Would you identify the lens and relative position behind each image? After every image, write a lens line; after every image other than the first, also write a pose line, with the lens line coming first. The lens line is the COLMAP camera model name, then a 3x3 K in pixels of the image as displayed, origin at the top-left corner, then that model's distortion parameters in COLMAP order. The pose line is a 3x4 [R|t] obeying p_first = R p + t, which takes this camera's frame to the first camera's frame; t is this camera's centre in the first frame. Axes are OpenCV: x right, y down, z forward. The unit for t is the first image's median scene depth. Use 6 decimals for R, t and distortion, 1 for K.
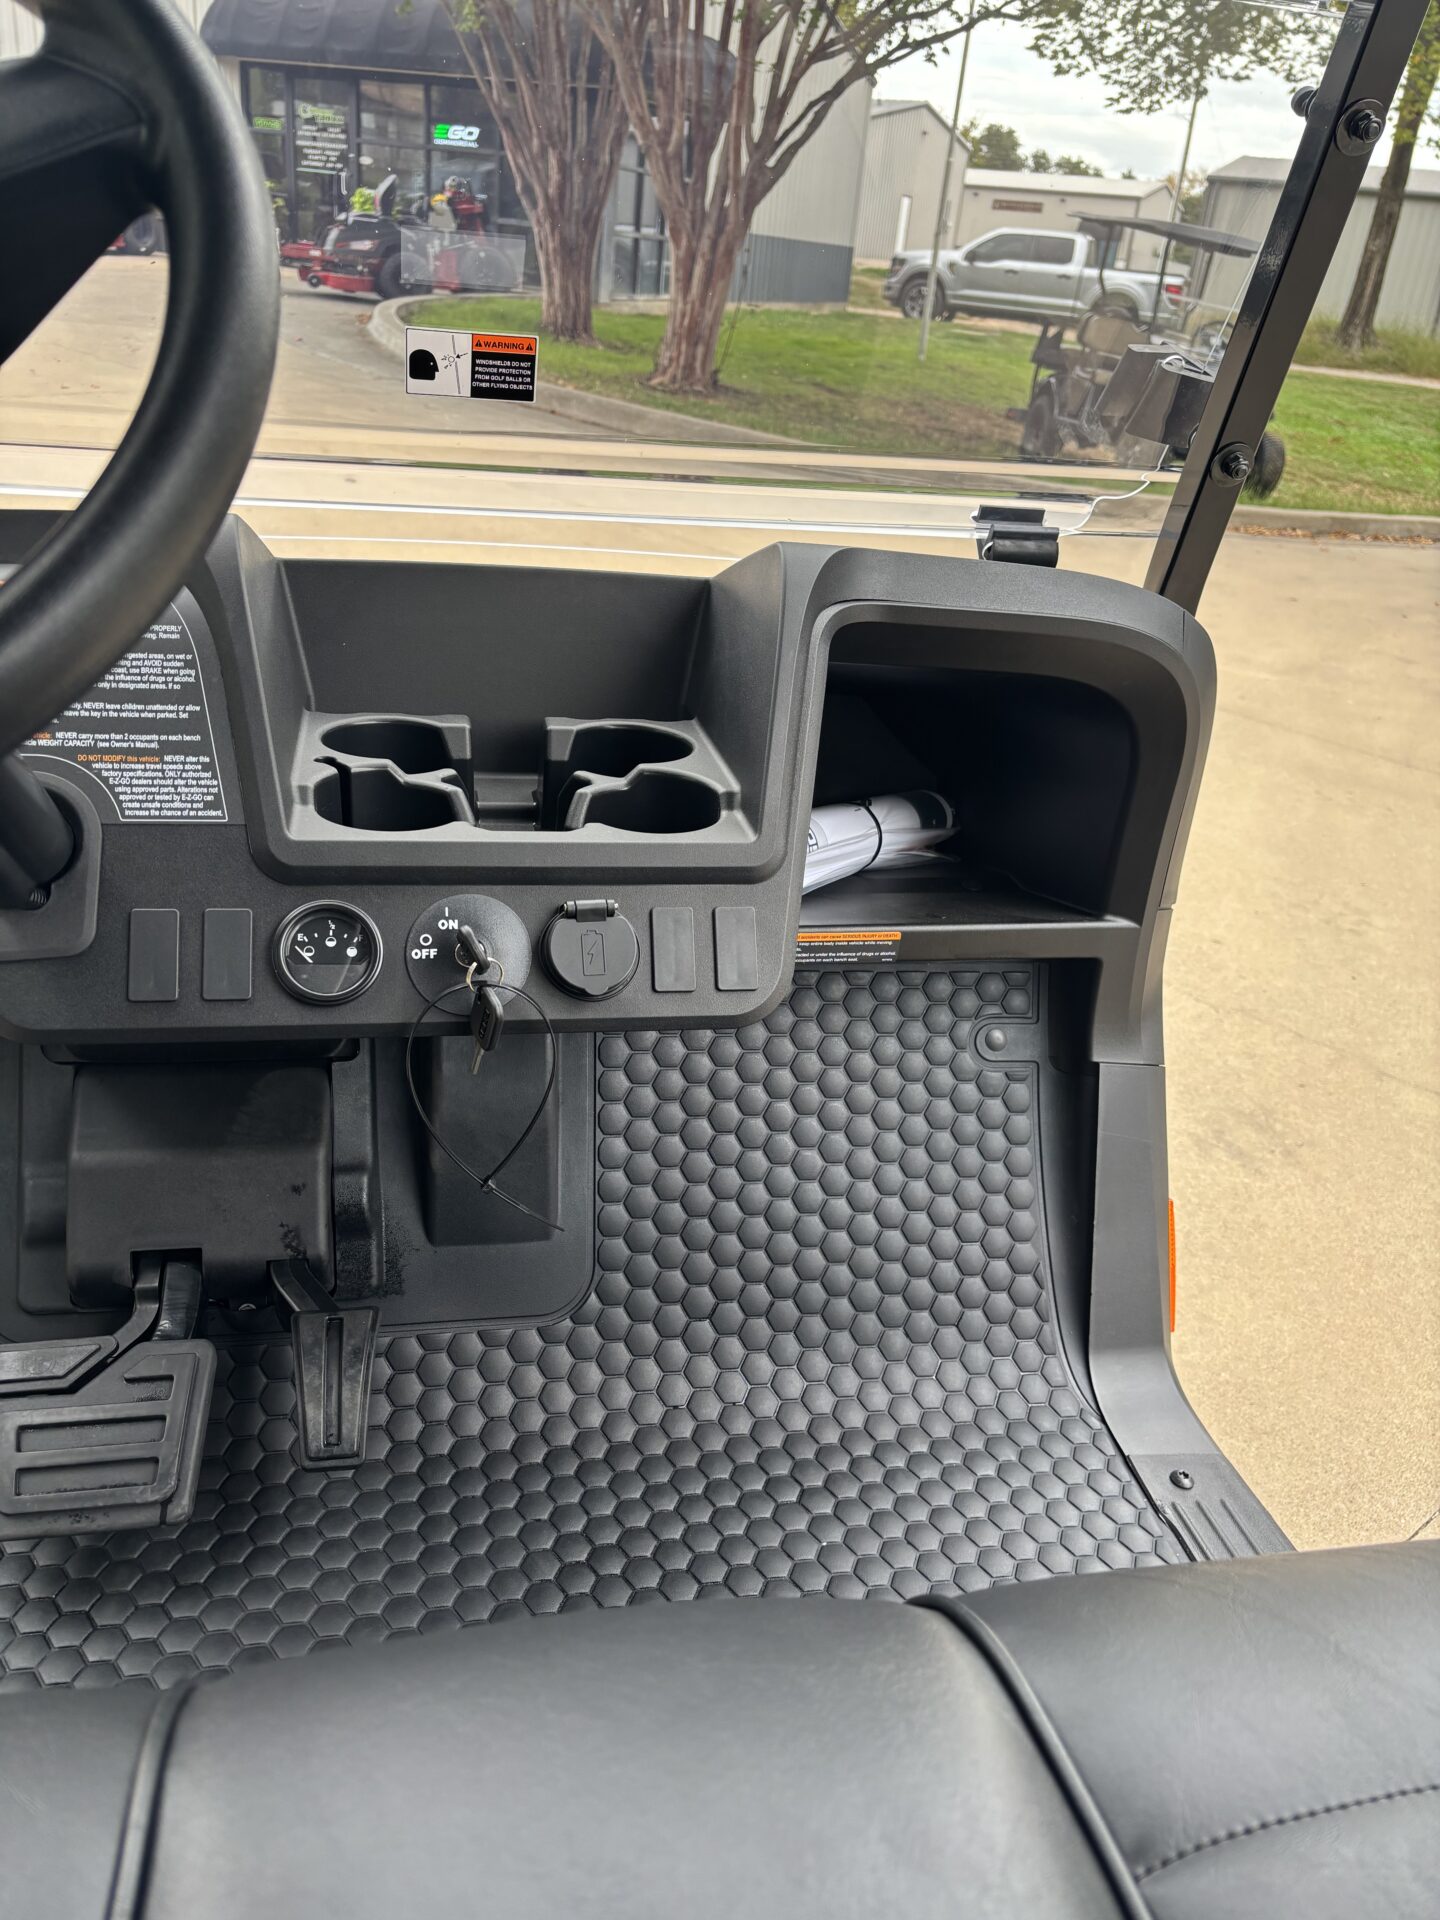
lens RADIAL K [[1438.3, 0, 709.8], [0, 1438.3, 965.4], [0, 0, 1]] dist [0.014431, -0.003224]
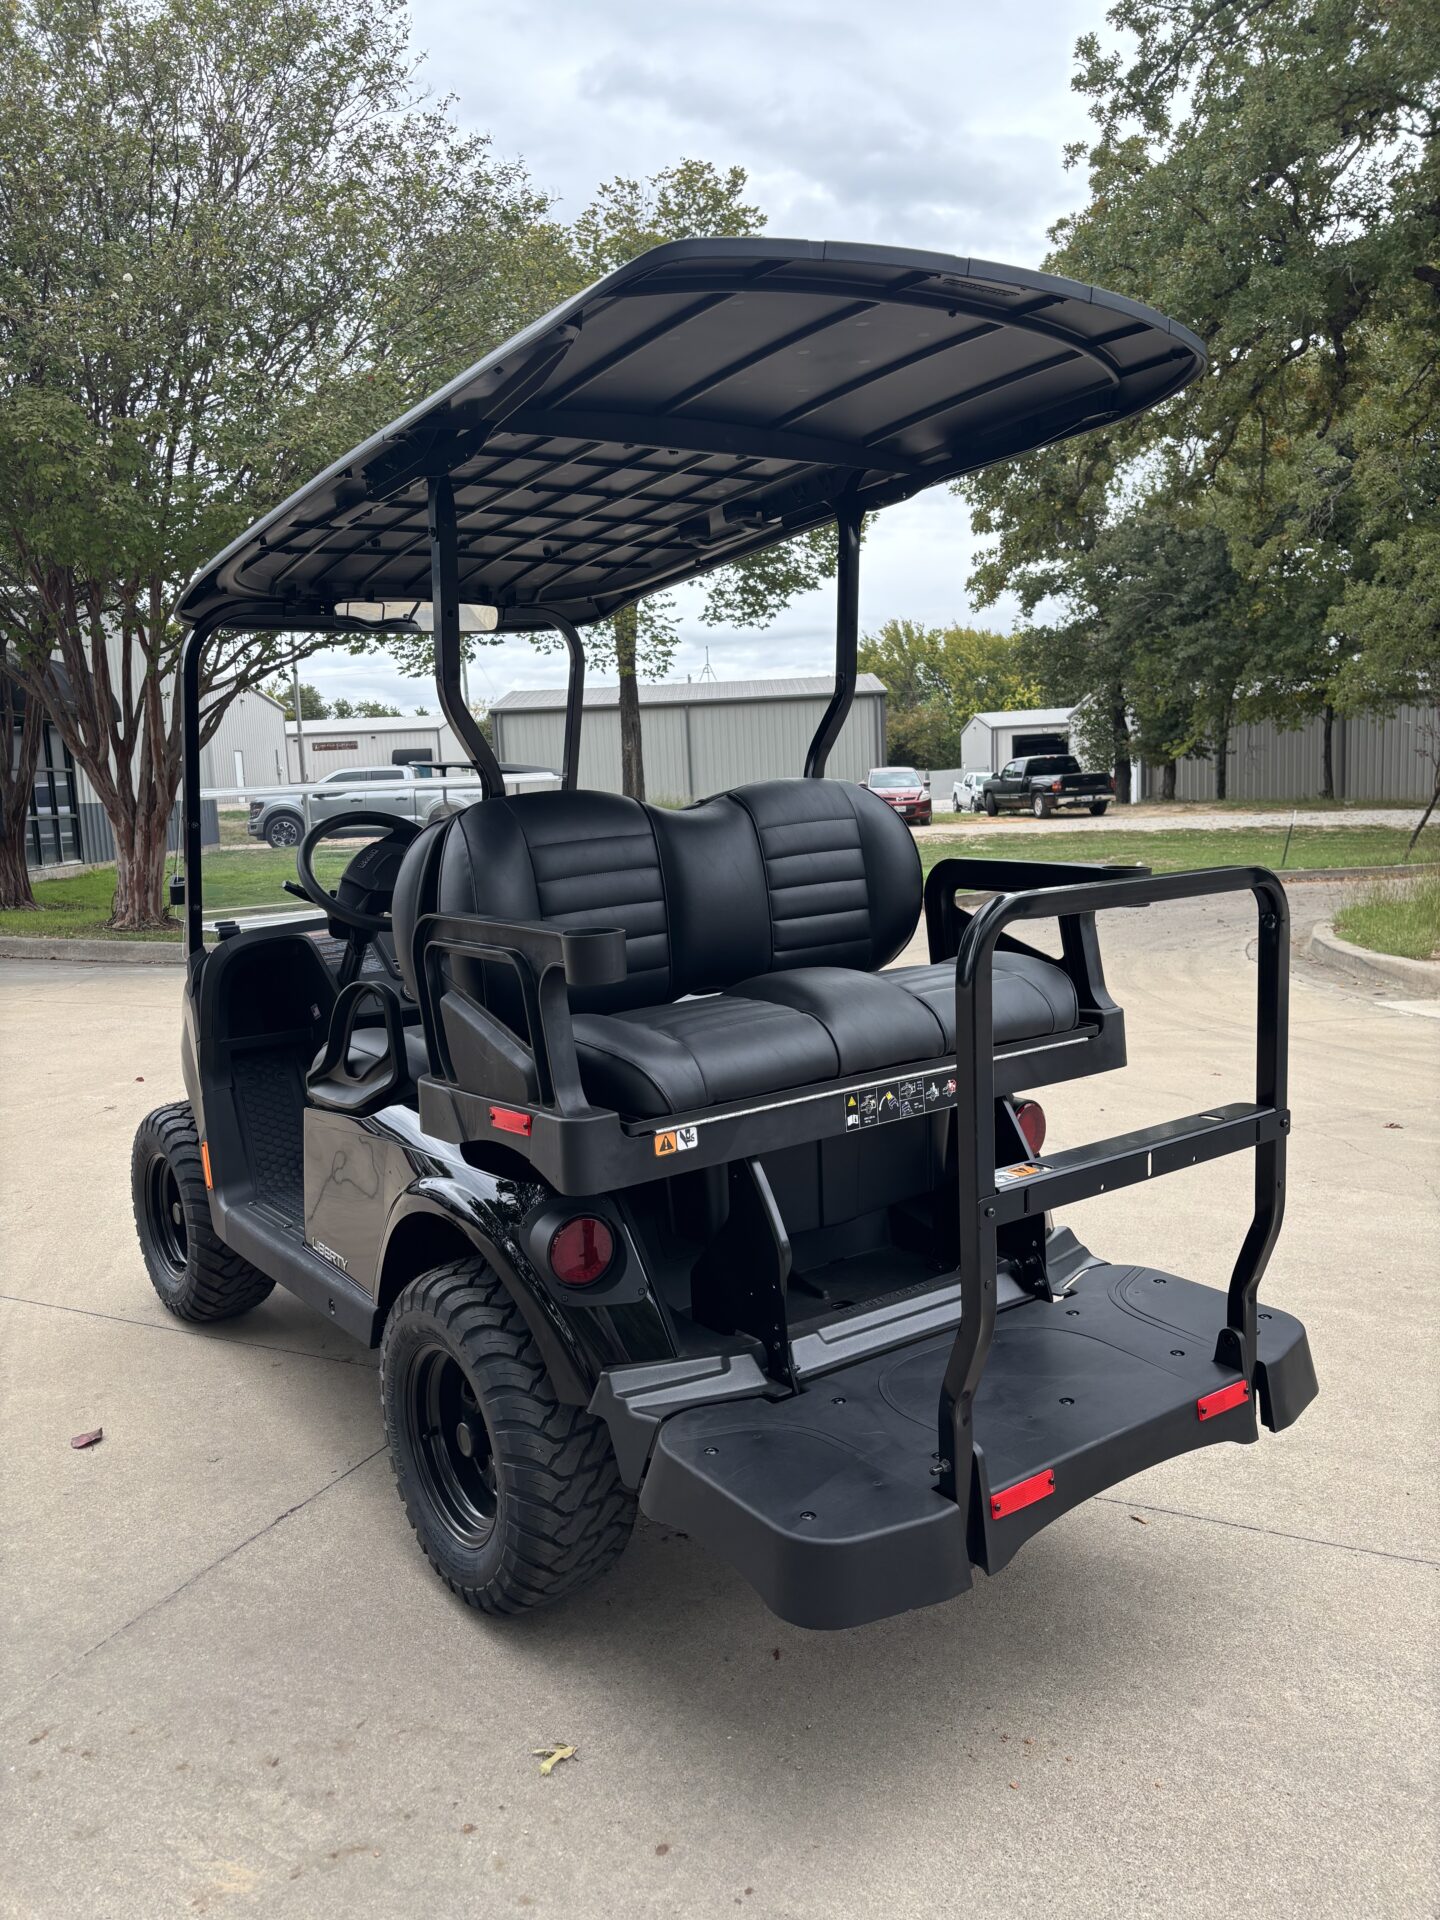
lens RADIAL K [[1438.3, 0, 709.8], [0, 1438.3, 965.4], [0, 0, 1]] dist [0.014431, -0.003224]
pose [[0.896520, -0.180955, 0.404360, -0.034708], [0.300918, 0.918625, -0.256080, 0.036818], [-0.325116, 0.351260, 0.878018, -0.091130]]
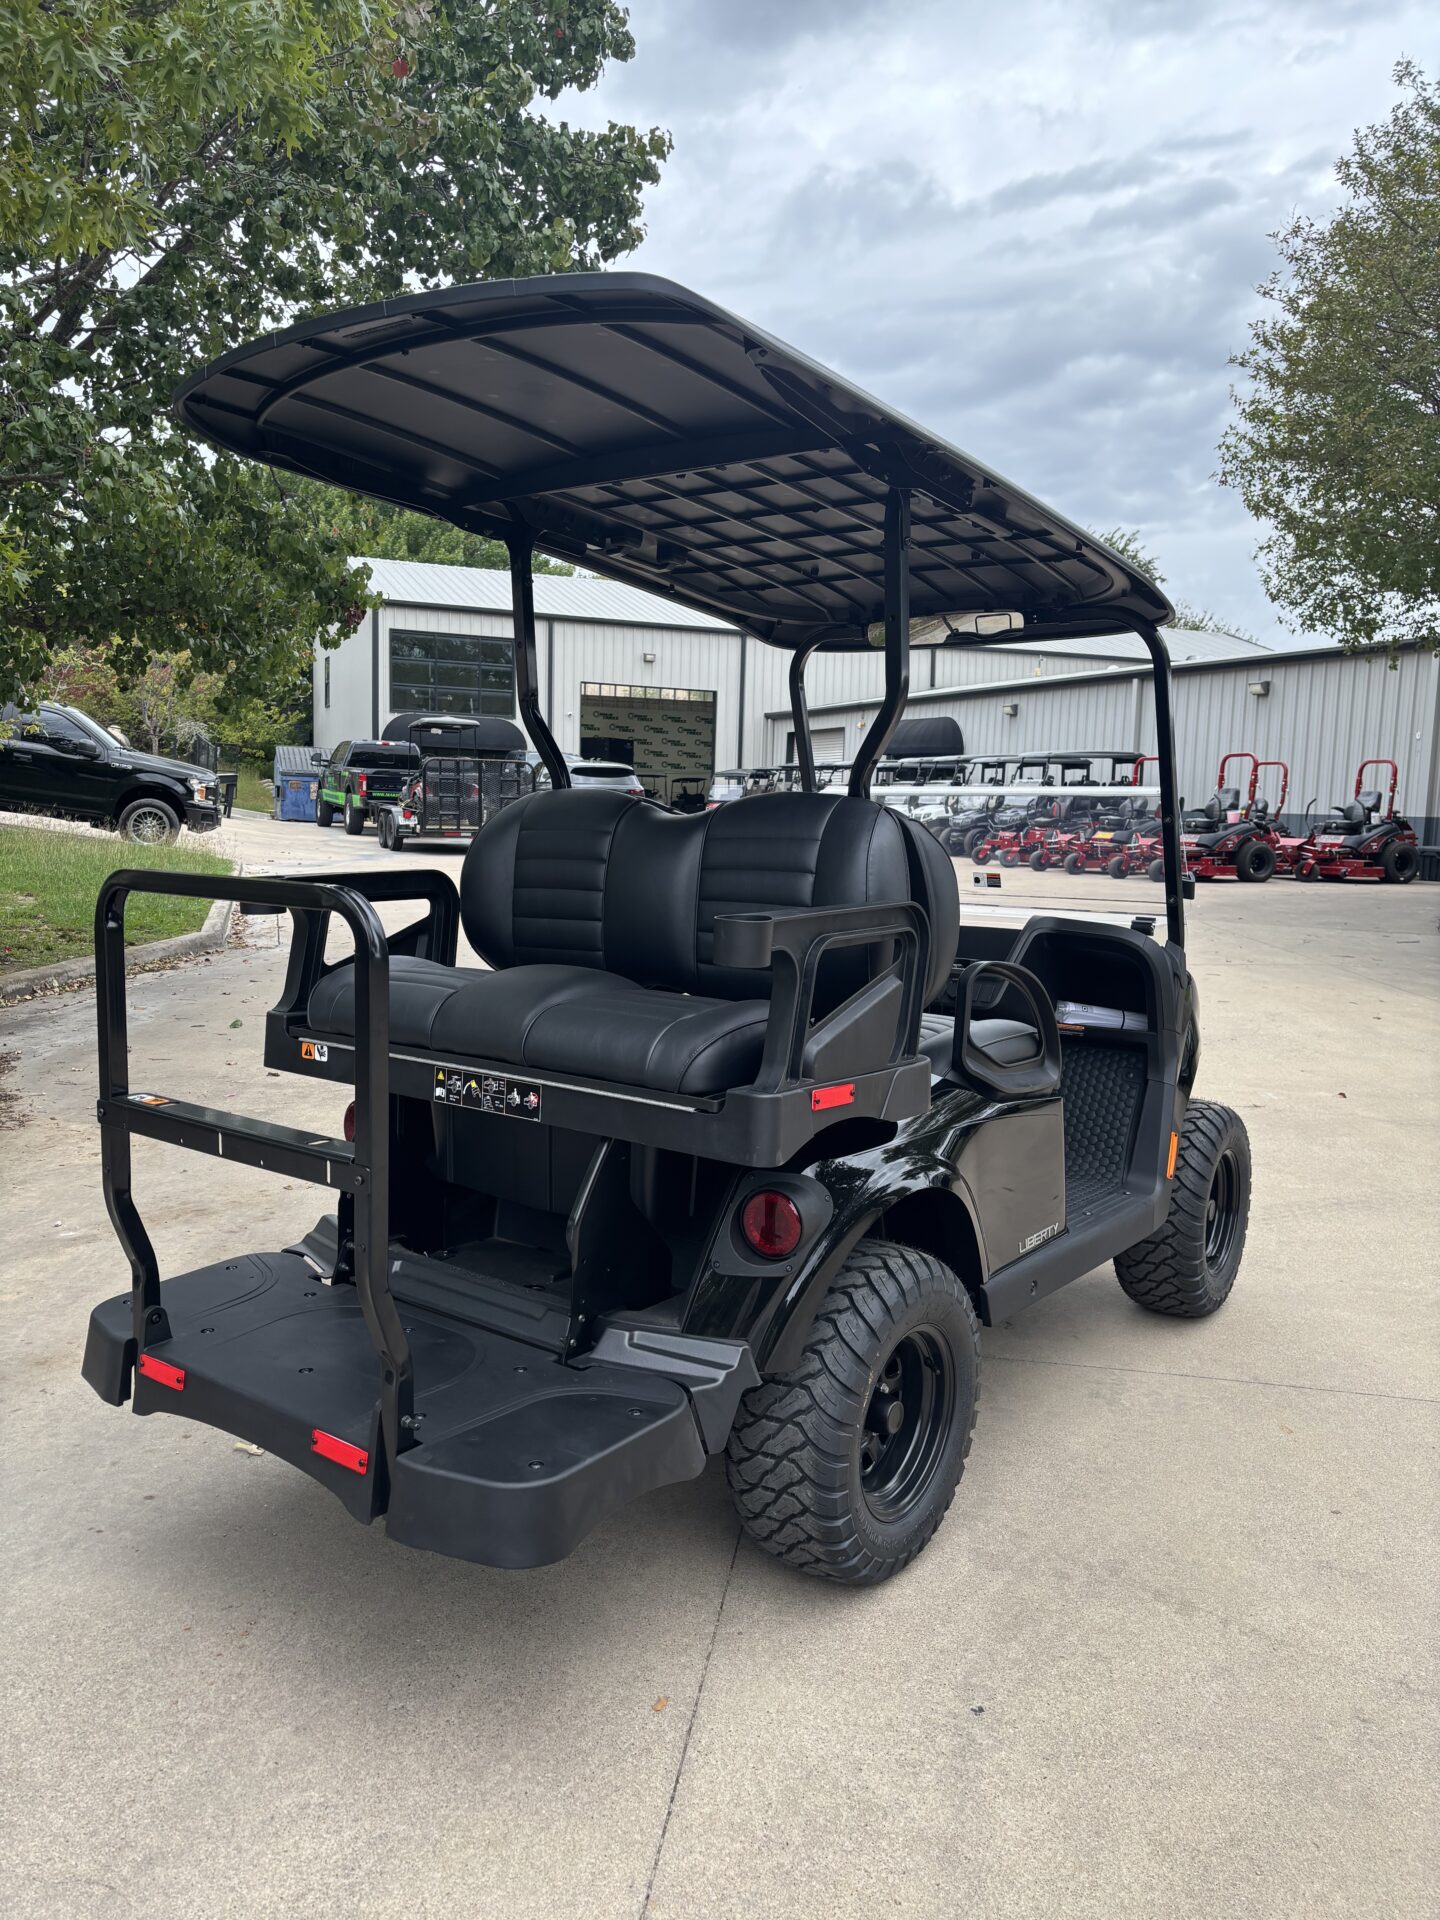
lens RADIAL K [[1460.1, 0, 720.0], [0, 1460.1, 960.0], [0, 0, 1]] dist [0.007480, 0.000857]
pose [[0.671054, 0.007437, -0.741371, 0.083378], [-0.302302, 0.915797, -0.264442, 0.037698], [0.676978, 0.401573, 0.616798, -0.066739]]
